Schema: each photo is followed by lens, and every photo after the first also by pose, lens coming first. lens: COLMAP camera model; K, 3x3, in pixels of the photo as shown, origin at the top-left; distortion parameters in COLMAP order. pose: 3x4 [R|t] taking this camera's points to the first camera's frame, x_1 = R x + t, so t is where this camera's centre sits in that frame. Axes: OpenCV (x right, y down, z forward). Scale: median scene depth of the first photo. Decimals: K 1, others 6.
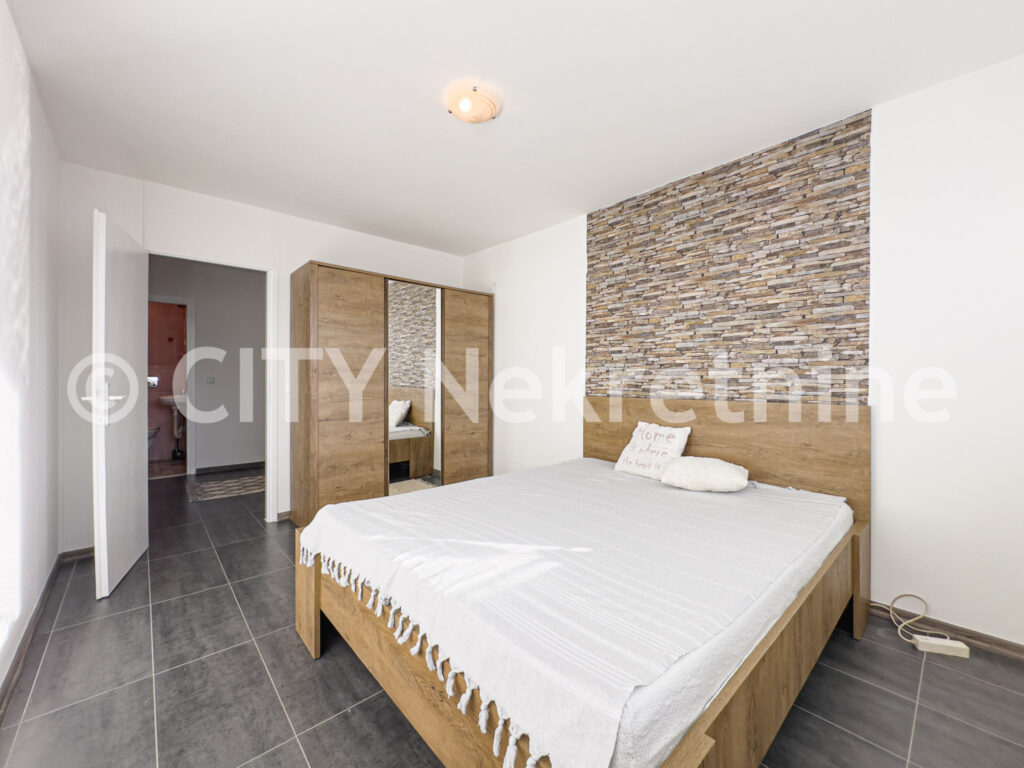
lens RADIAL K [[420.1, 0, 510.2], [0, 420.1, 377.6], [0, 0, 1]] dist [0.007070, -0.001664]
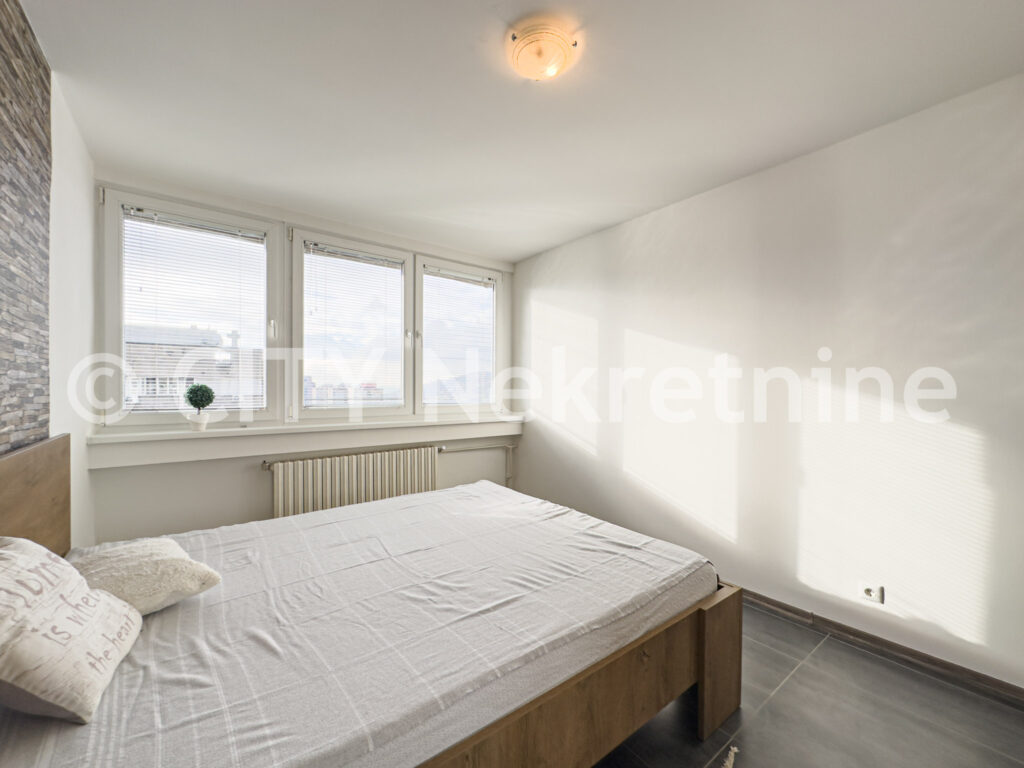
lens RADIAL K [[420.1, 0, 507.8], [0, 420.1, 390.8], [0, 0, 1]] dist [0.007070, -0.001664]
pose [[-0.998102, -0.001238, 0.061571, -0.054147], [-0.000817, 0.999976, 0.006867, -0.018612], [-0.061578, 0.006803, -0.998079, 1.254887]]
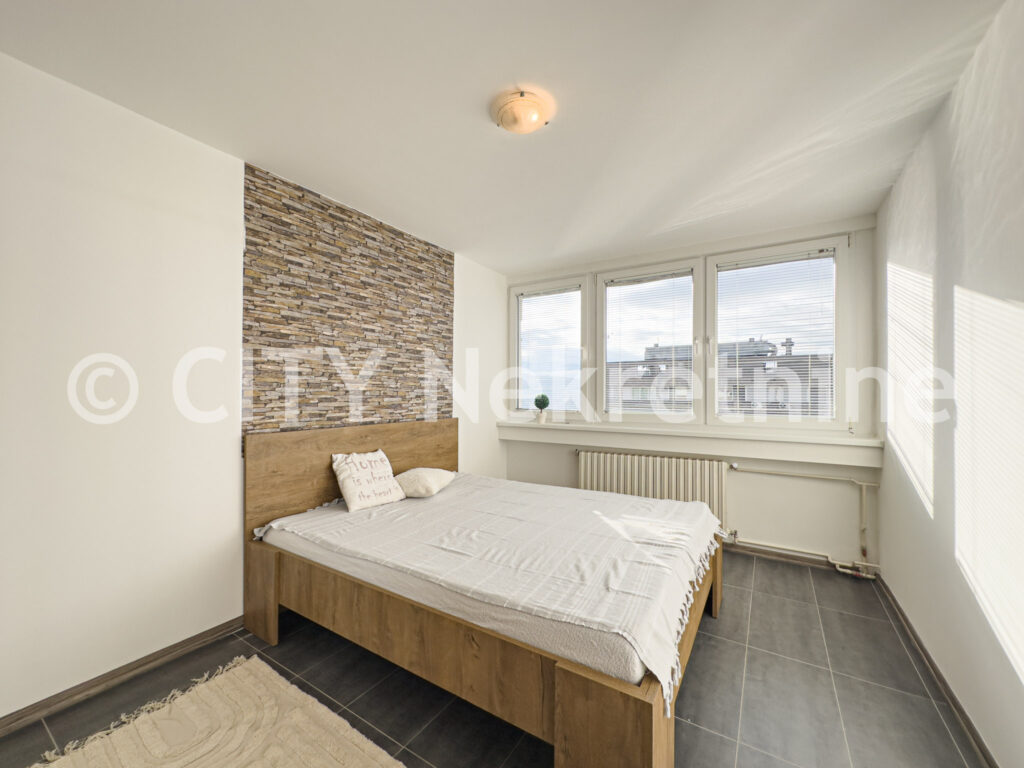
lens RADIAL K [[420.1, 0, 513.5], [0, 420.1, 389.4], [0, 0, 1]] dist [0.007070, -0.001664]
pose [[-0.279726, 0.009695, 0.960031, -0.664937], [-0.001998, 0.999941, -0.010680, -0.025431], [-0.960078, -0.004906, -0.279690, 0.895633]]
